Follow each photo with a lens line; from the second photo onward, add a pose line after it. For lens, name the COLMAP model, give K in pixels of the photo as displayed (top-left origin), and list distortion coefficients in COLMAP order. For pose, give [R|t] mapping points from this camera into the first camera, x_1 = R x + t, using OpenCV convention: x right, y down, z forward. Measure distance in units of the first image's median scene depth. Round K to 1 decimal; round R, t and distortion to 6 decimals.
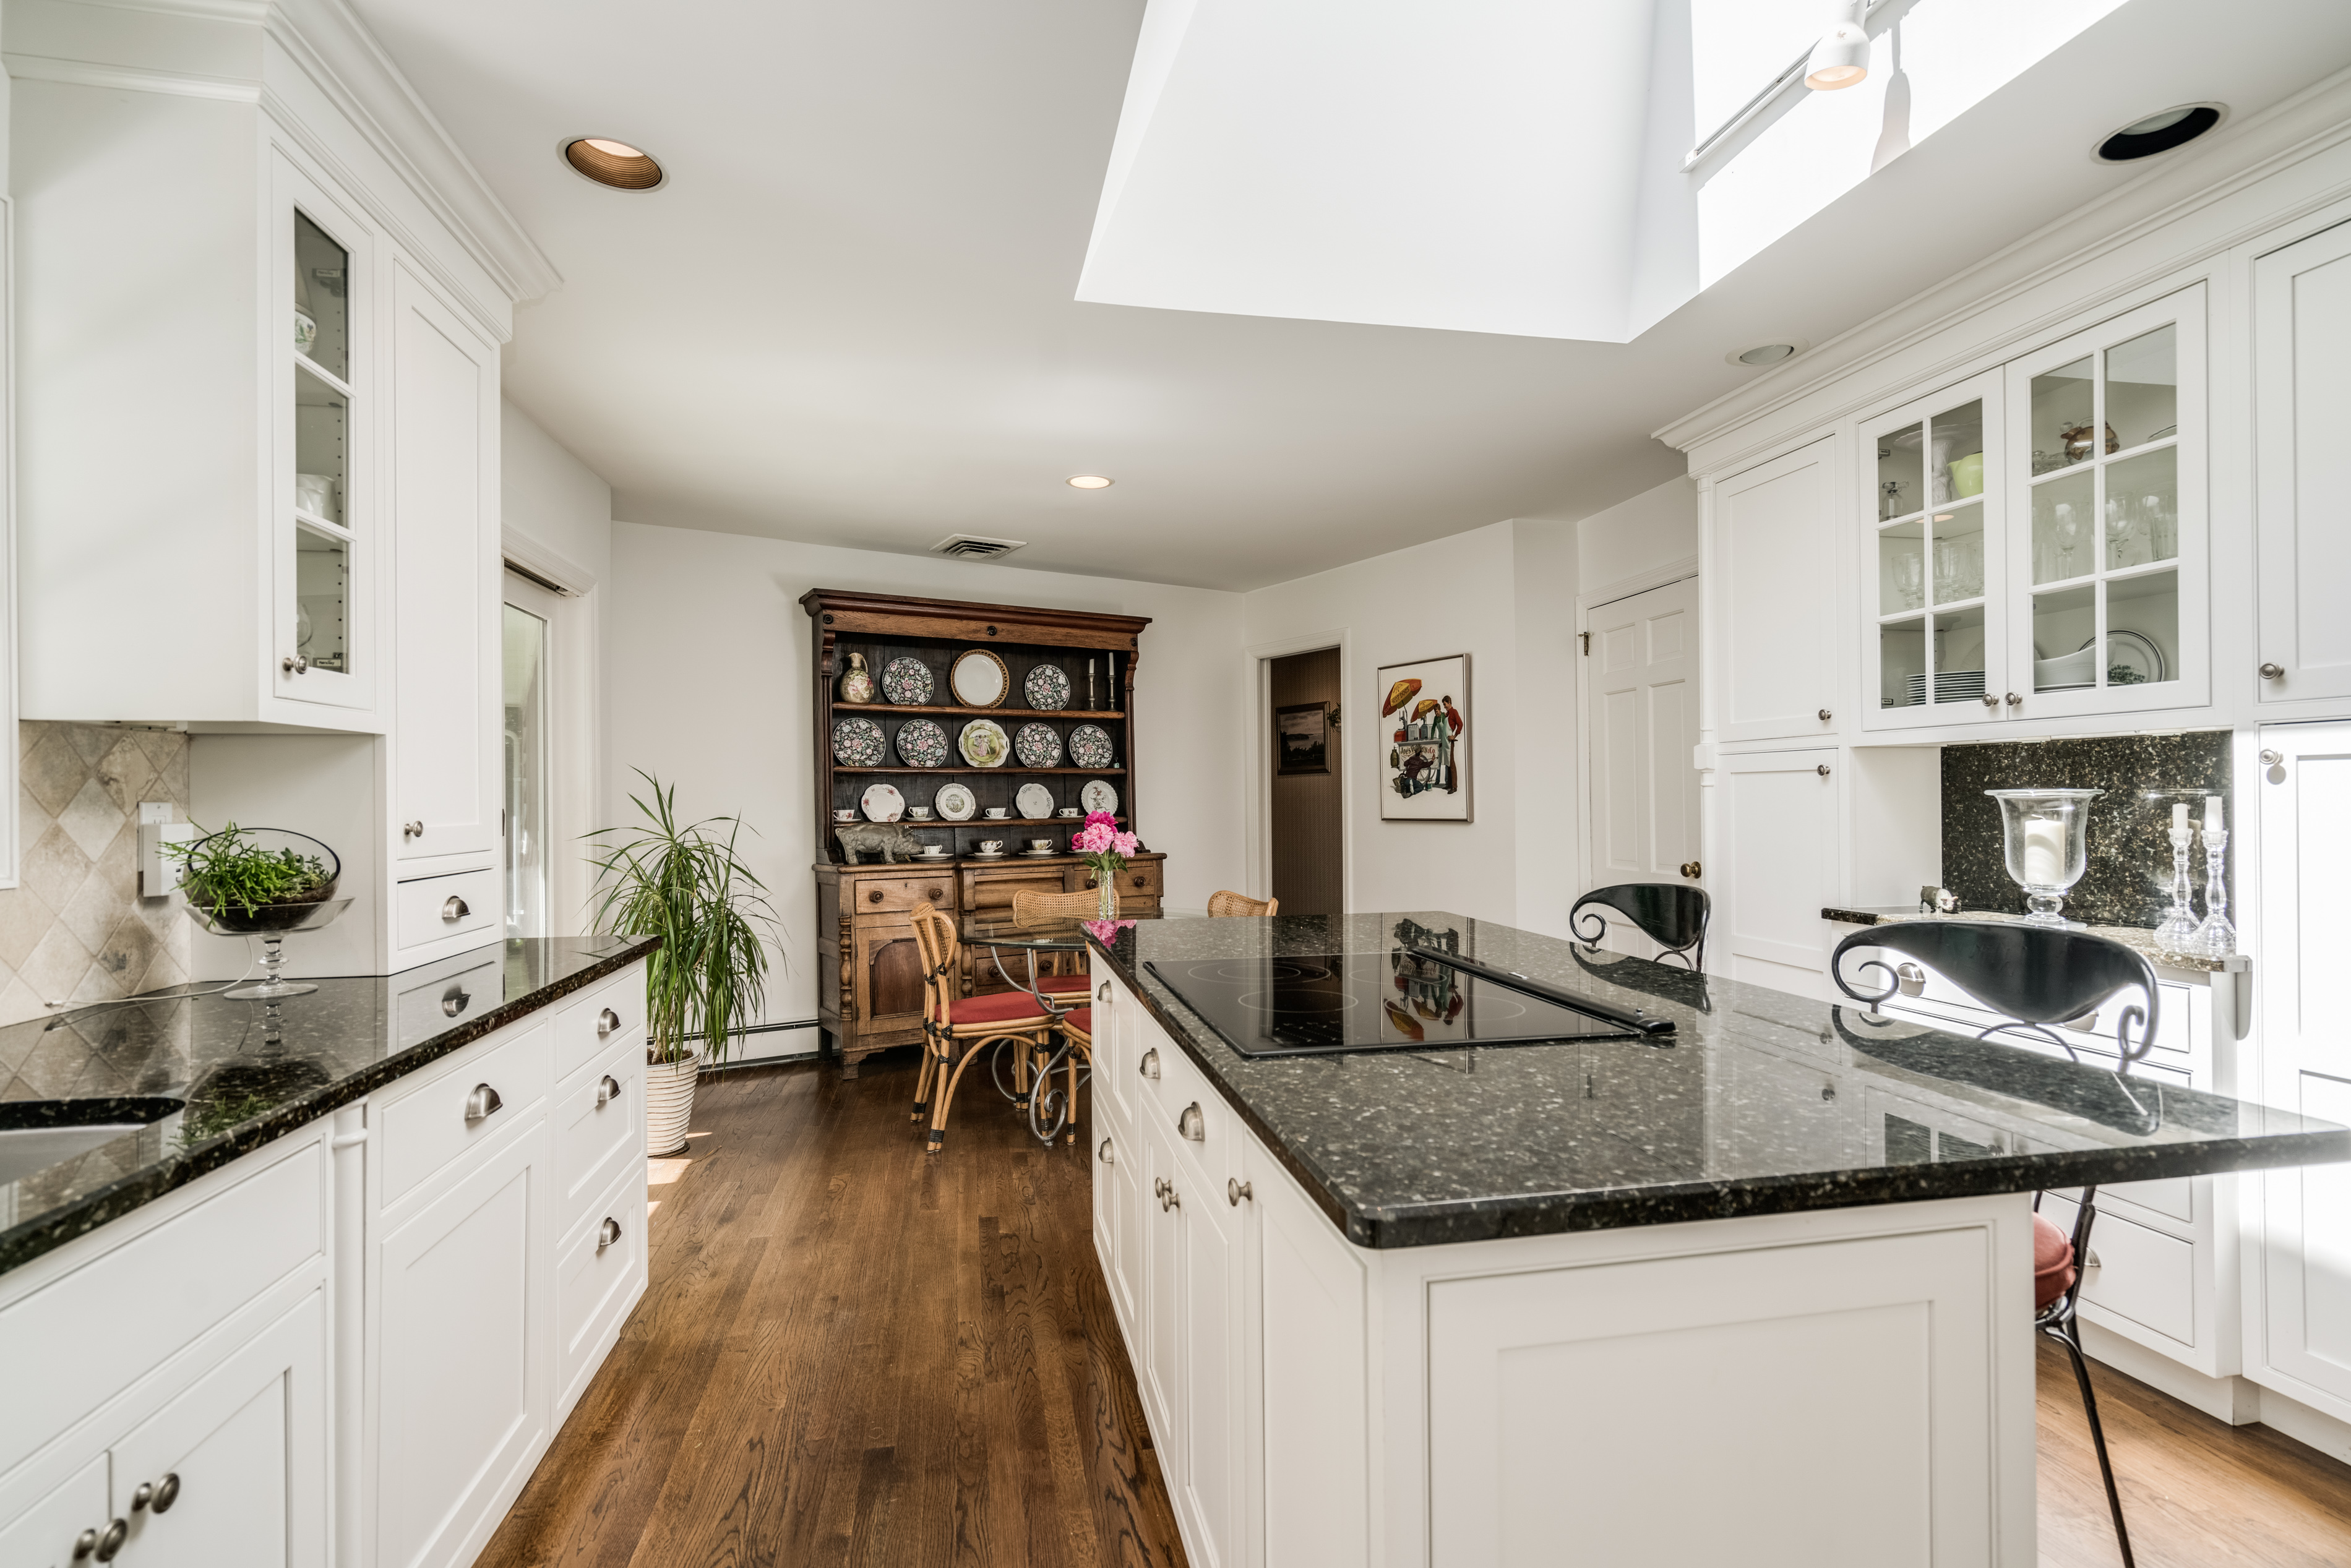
lens RADIAL K [[1058.7, 0, 1176.1], [0, 1058.7, 789.9], [0, 0, 1]] dist [0.000796, 0.000376]
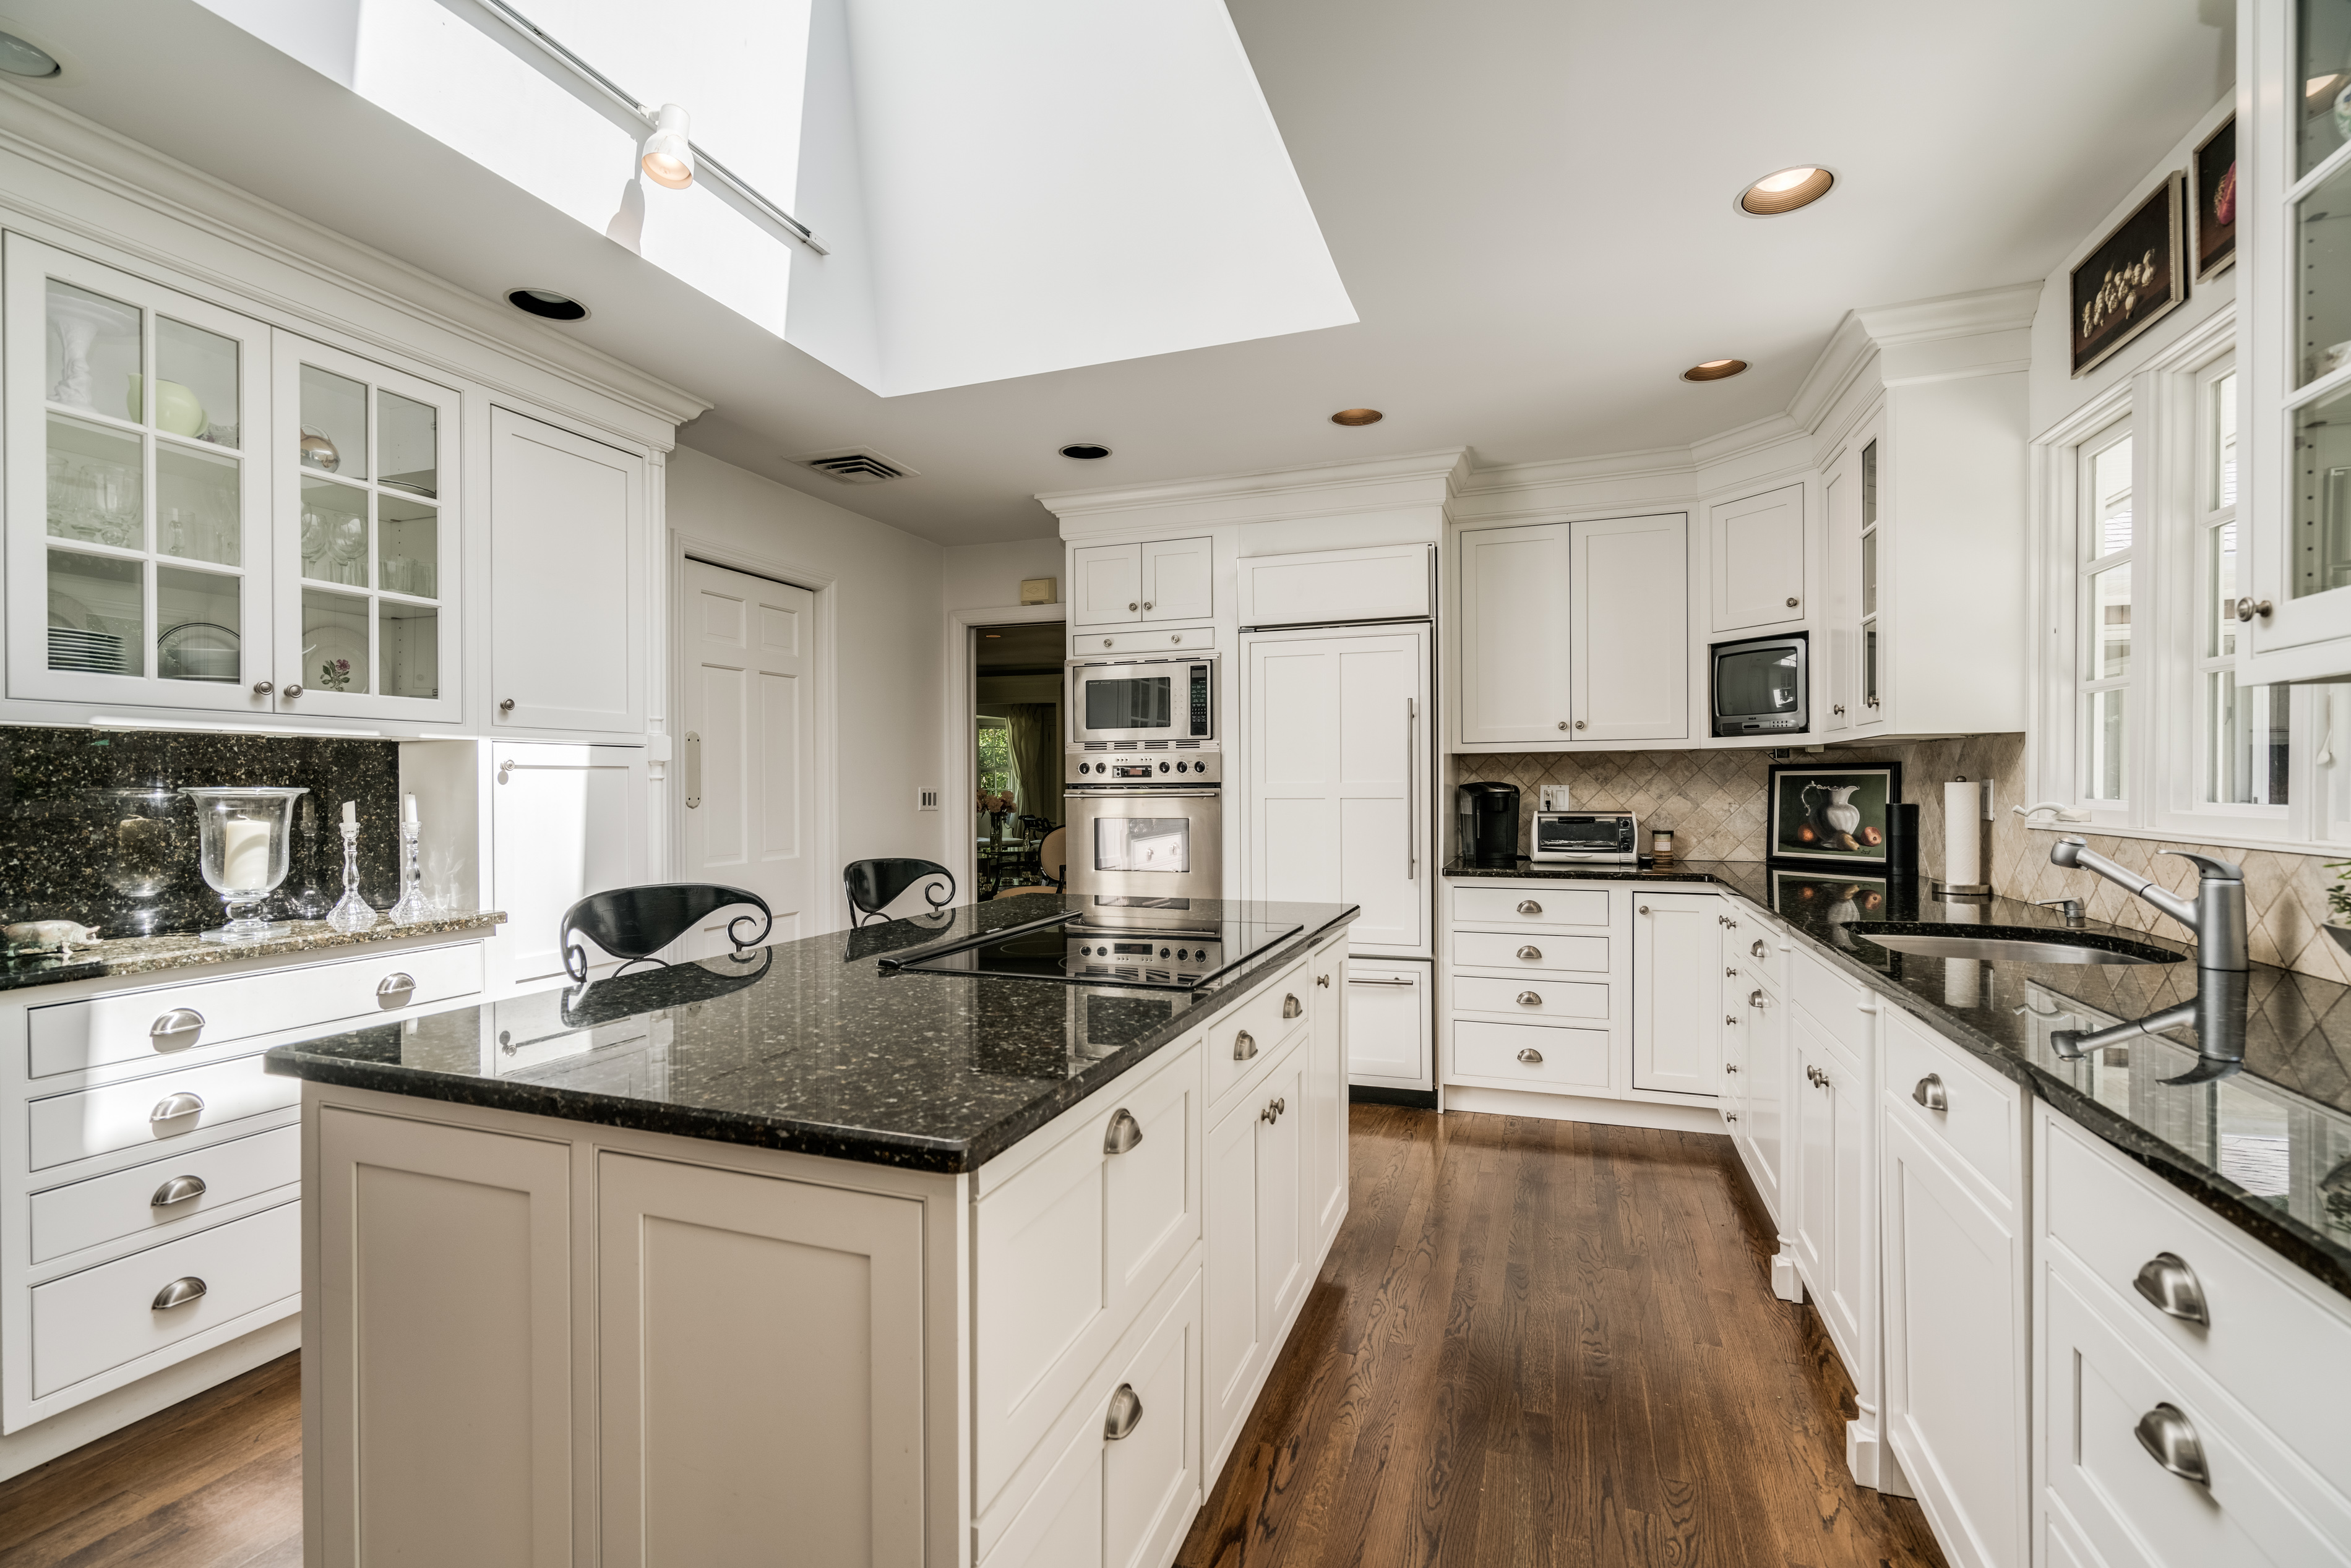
lens RADIAL K [[1058.7, 0, 1169.1], [0, 1058.7, 785.1], [0, 0, 1]] dist [0.000796, 0.000376]
pose [[-0.851708, 0.013302, 0.523847, -0.376772], [0.008900, 0.999901, -0.010920, 0.015585], [-0.523941, -0.004638, -0.851742, 1.436847]]
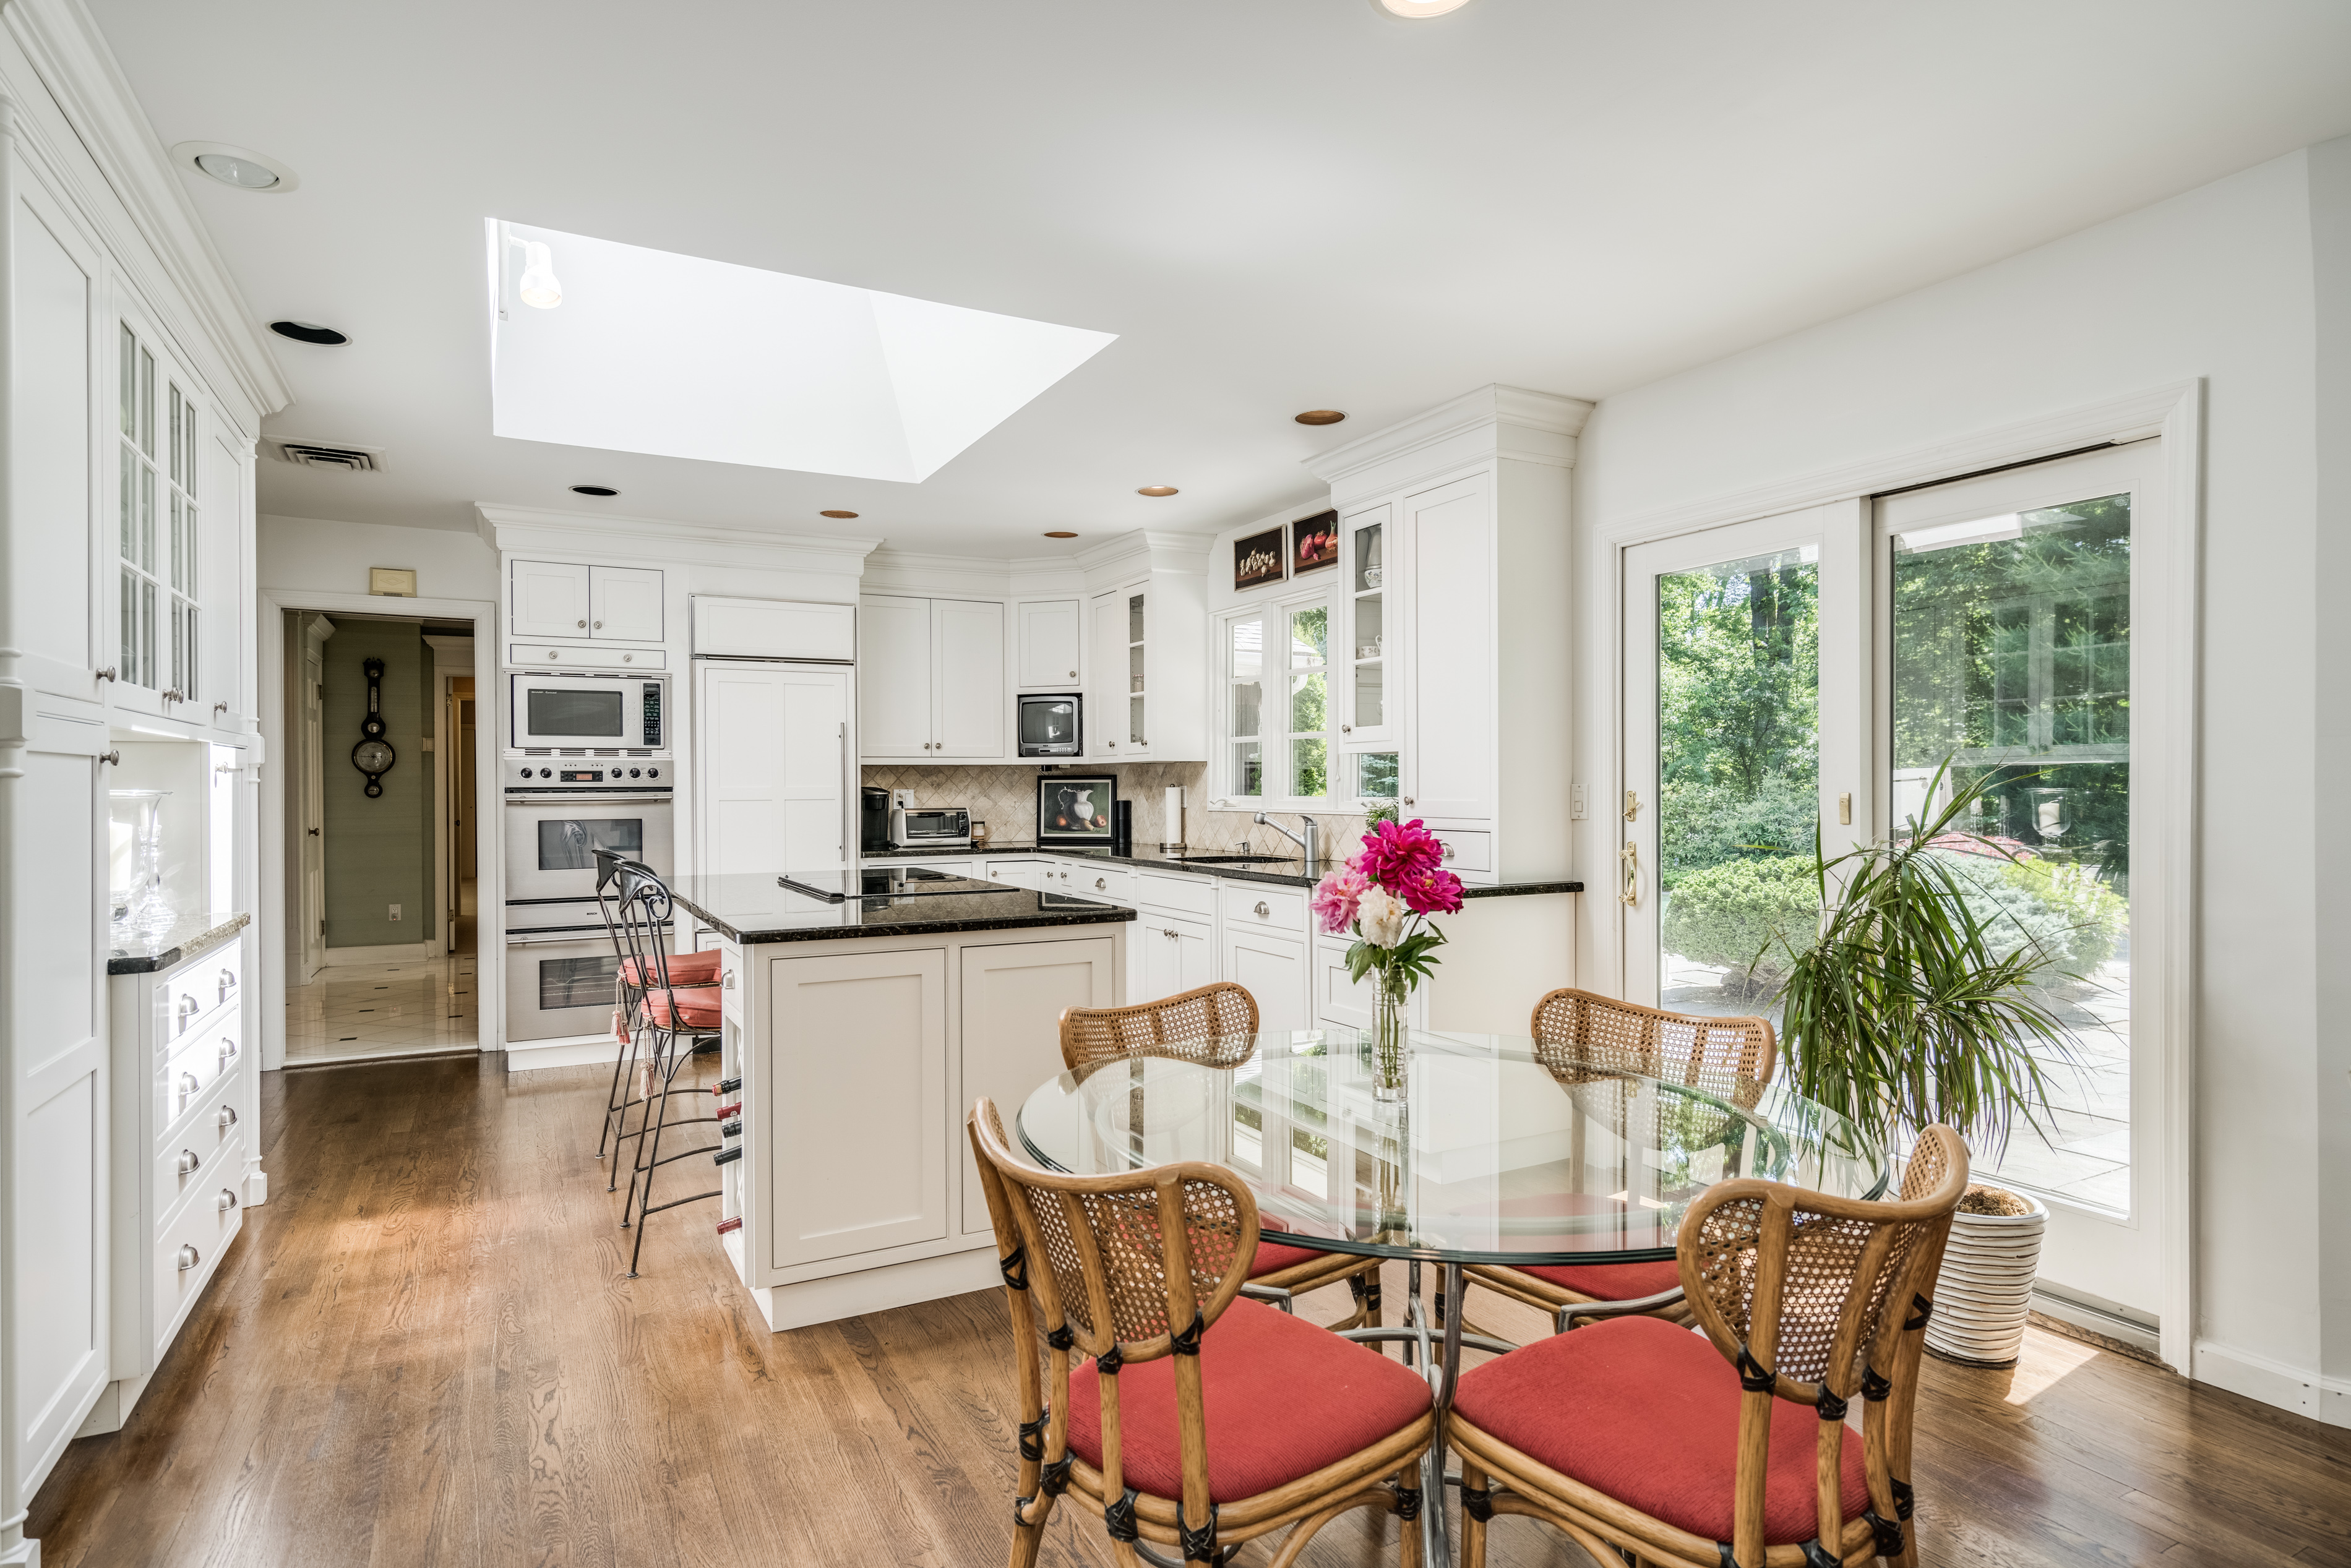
lens RADIAL K [[1254.4, 0, 1176.5], [0, 1254.4, 790.1], [0, 0, 1]] dist [0.000958, 0.000170]
pose [[-0.956177, 0.013751, -0.292468, 0.191767], [0.015080, 0.999884, -0.002290, 0.018744], [0.292402, -0.006600, -0.956273, 2.358321]]
